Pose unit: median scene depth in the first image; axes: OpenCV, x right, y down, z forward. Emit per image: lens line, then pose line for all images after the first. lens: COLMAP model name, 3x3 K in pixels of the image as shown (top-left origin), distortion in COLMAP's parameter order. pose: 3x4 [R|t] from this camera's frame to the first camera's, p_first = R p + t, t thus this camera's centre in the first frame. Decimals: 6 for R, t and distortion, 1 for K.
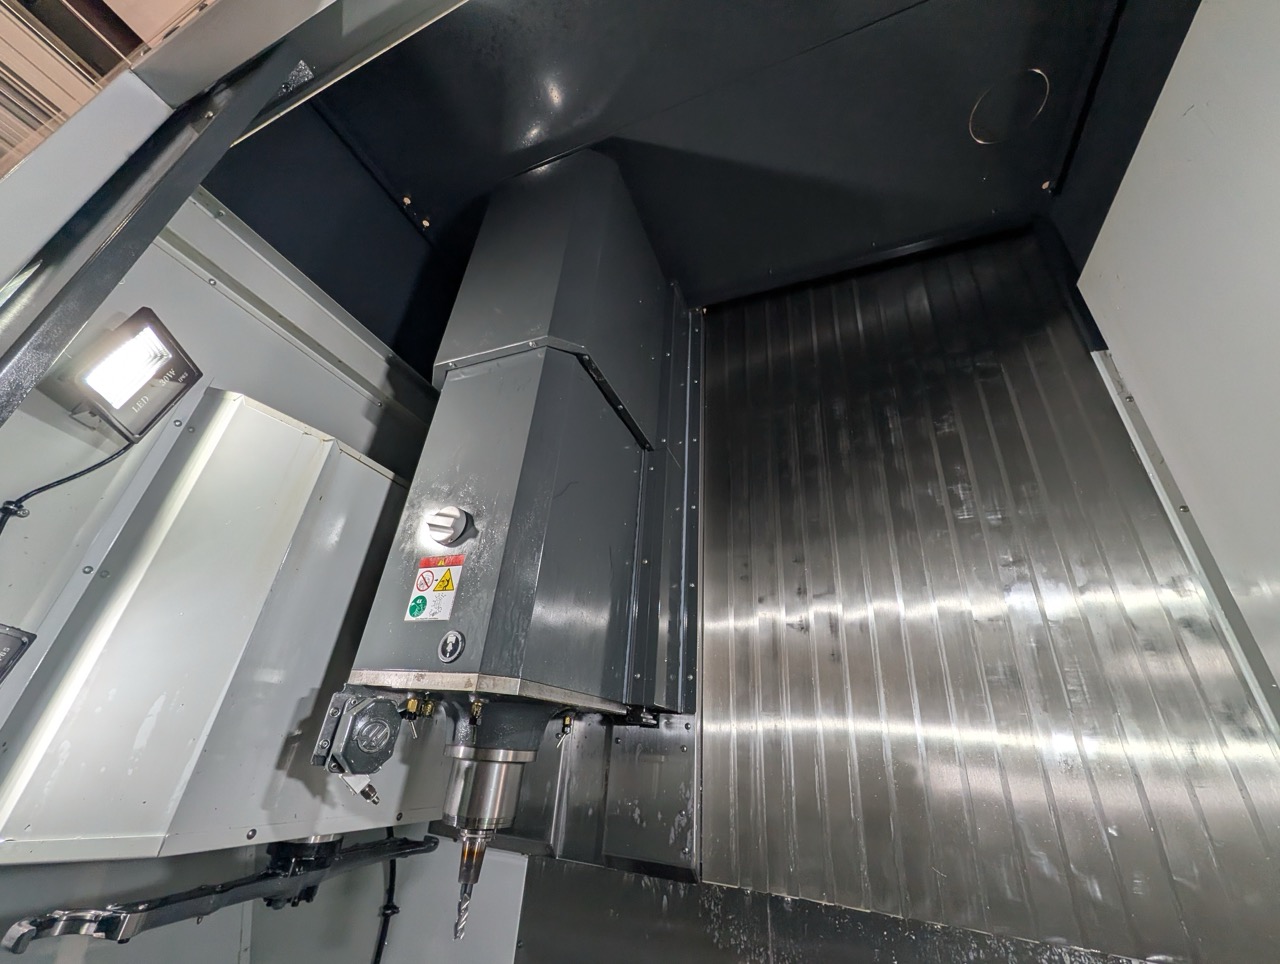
lens RADIAL K [[492.8, 0, 637.9], [0, 492.8, 479.9], [0, 0, 1]] dist [-0.000546, 0.000396]
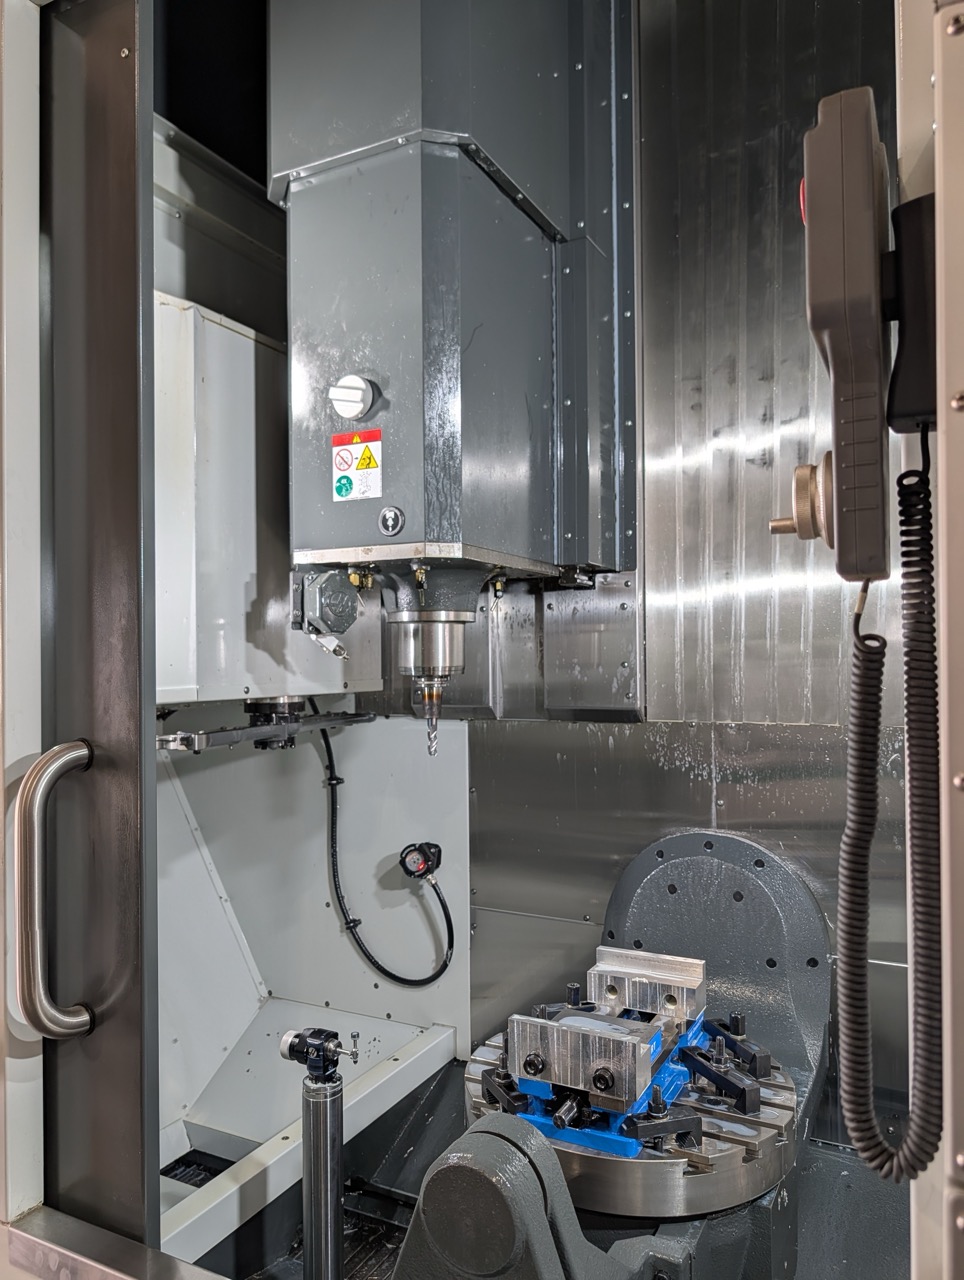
lens RADIAL K [[926.0, 0, 470.0], [0, 926.0, 649.1], [0, 0, 1]] dist [0.103700, -0.262382]
pose [[0.991700, -0.080361, -0.100361, -0.028983], [0.117335, 0.884800, 0.450956, -0.235907], [0.052560, -0.458989, 0.886886, -0.701317]]
